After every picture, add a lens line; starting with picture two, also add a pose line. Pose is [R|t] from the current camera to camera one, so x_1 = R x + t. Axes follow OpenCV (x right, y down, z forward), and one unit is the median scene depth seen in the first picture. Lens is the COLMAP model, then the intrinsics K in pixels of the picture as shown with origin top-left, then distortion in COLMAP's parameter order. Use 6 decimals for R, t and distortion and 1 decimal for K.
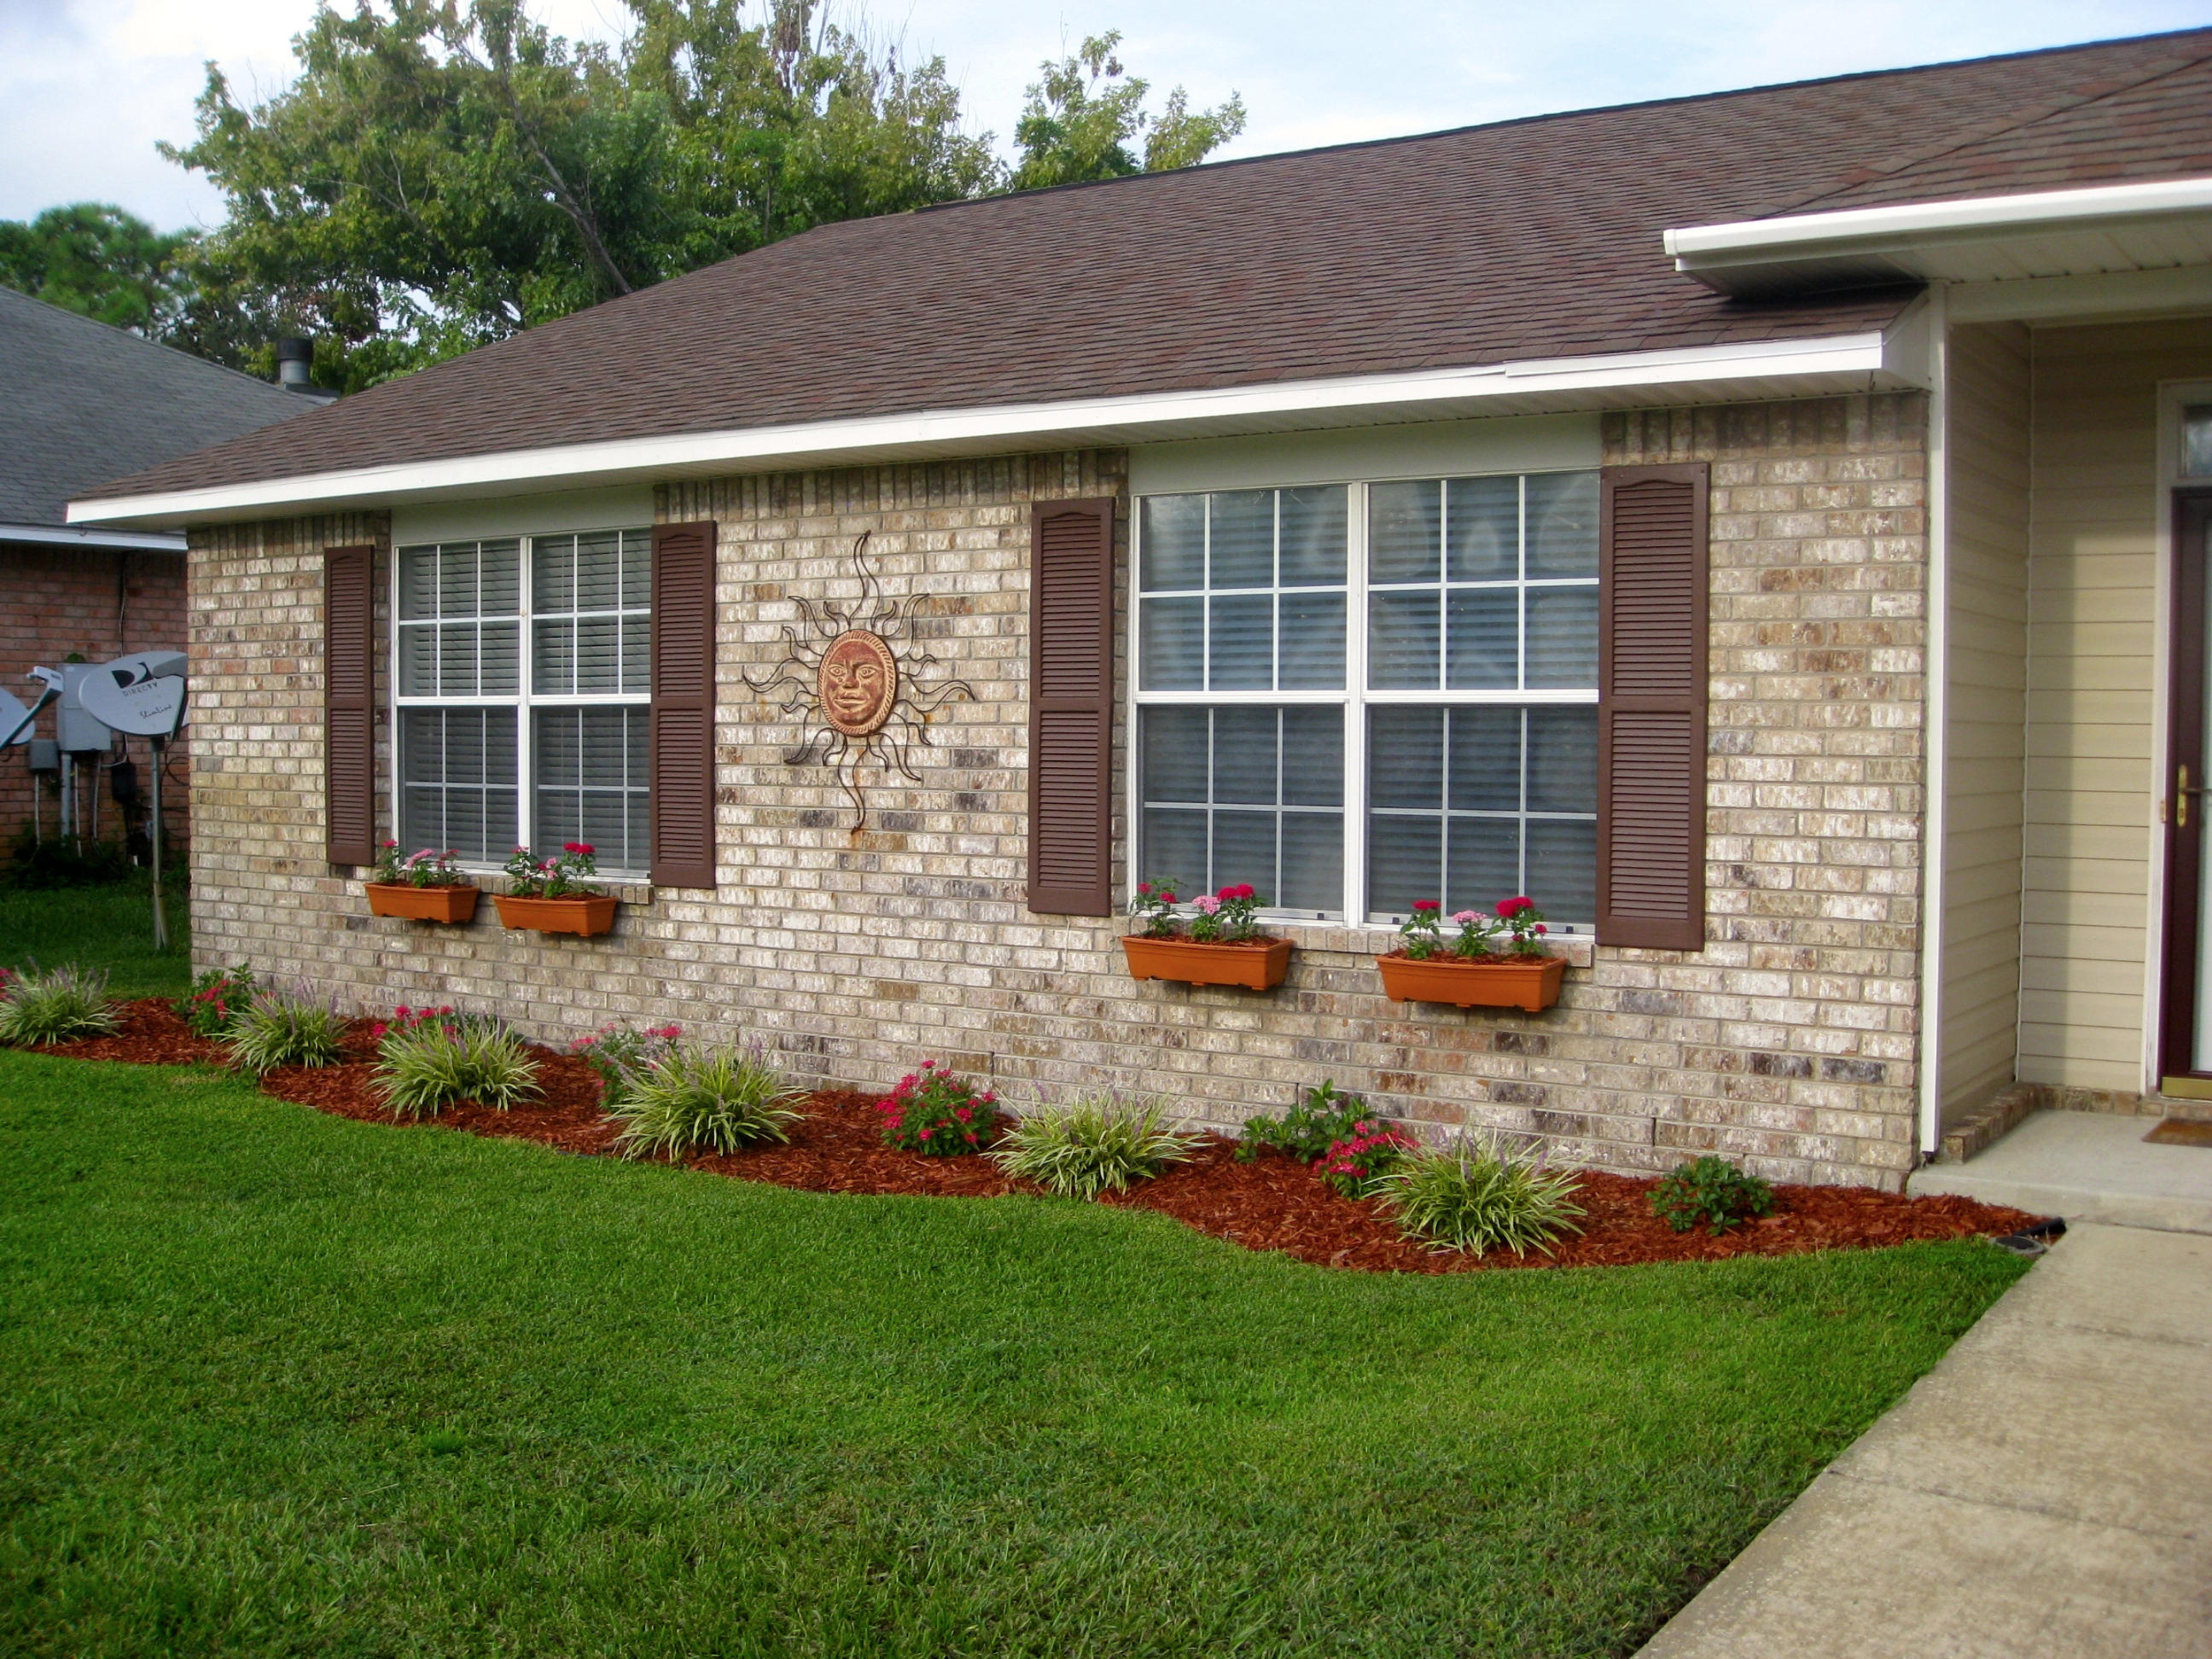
lens RADIAL K [[2238.3, 0, 1103.2], [0, 2238.3, 808.3], [0, 0, 1]] dist [-0.104395, 0.000000]
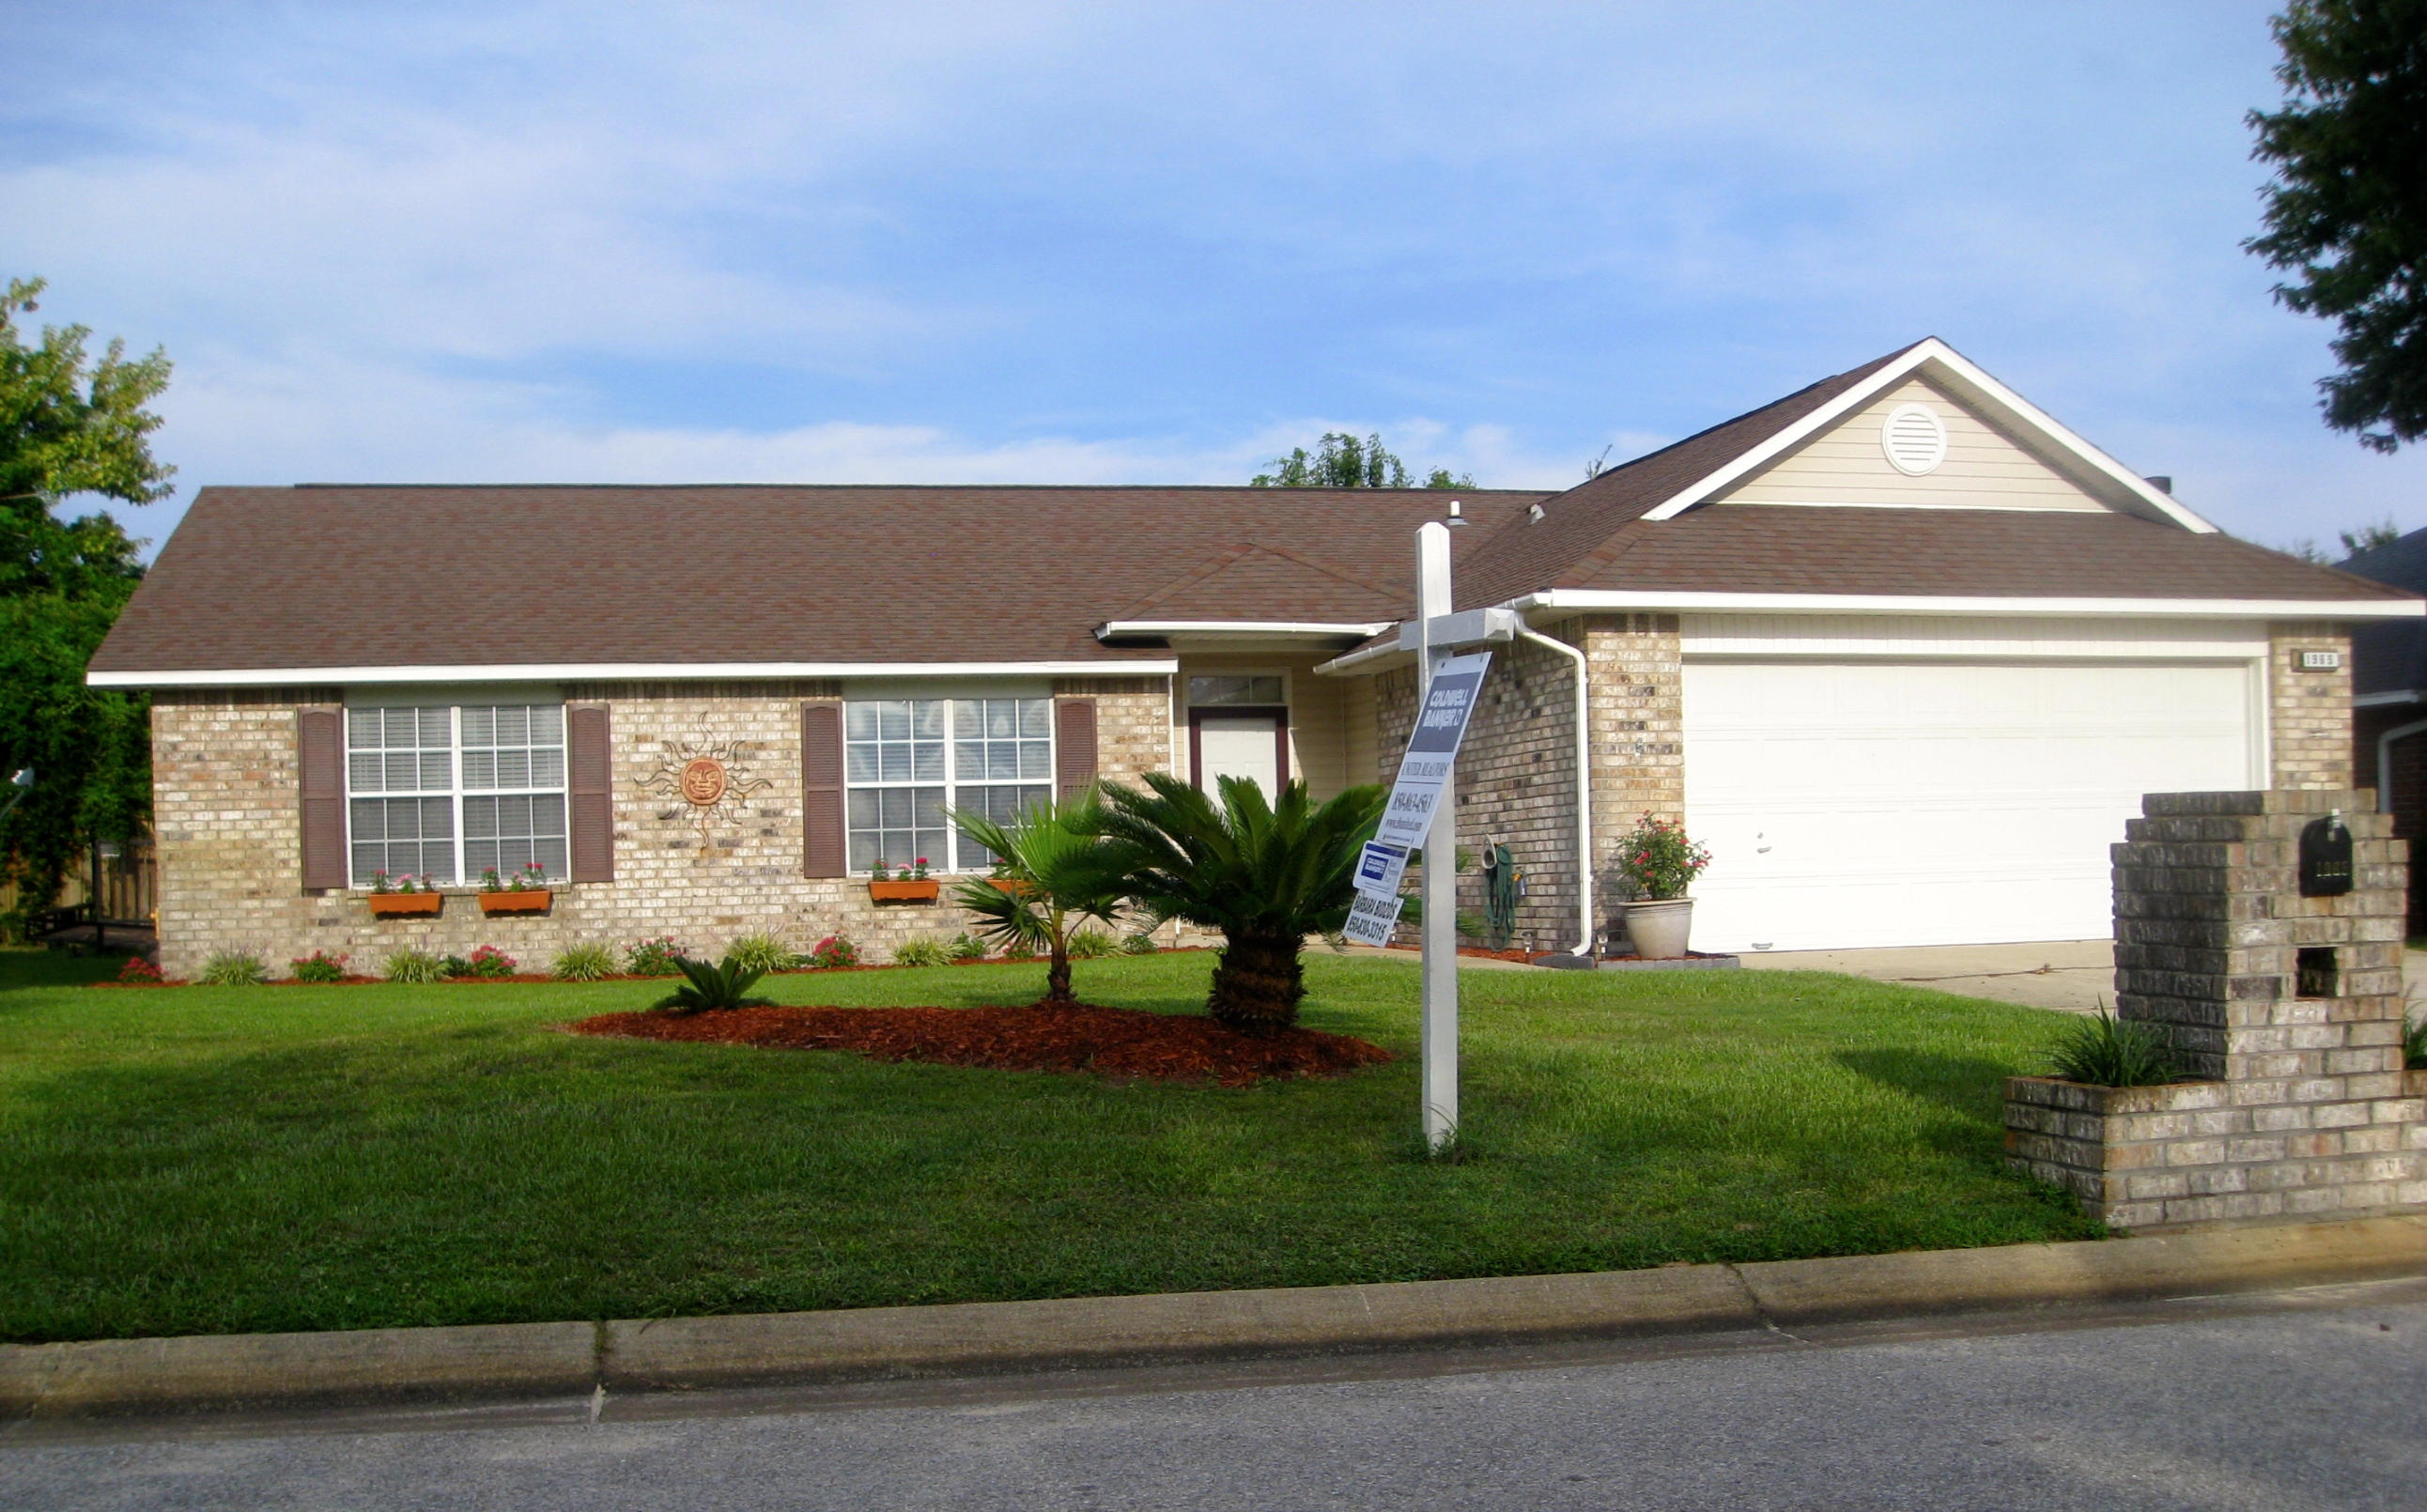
lens RADIAL K [[2619.3, 0, 1214.5], [0, 2619.3, 761.0], [0, 0, 1]] dist [0.010838, 0.000000]
pose [[0.703754, 0.014840, 0.710289, -1.584798], [0.060116, 0.994952, -0.080350, 0.161024], [-0.707896, 0.099246, 0.699309, -1.148377]]
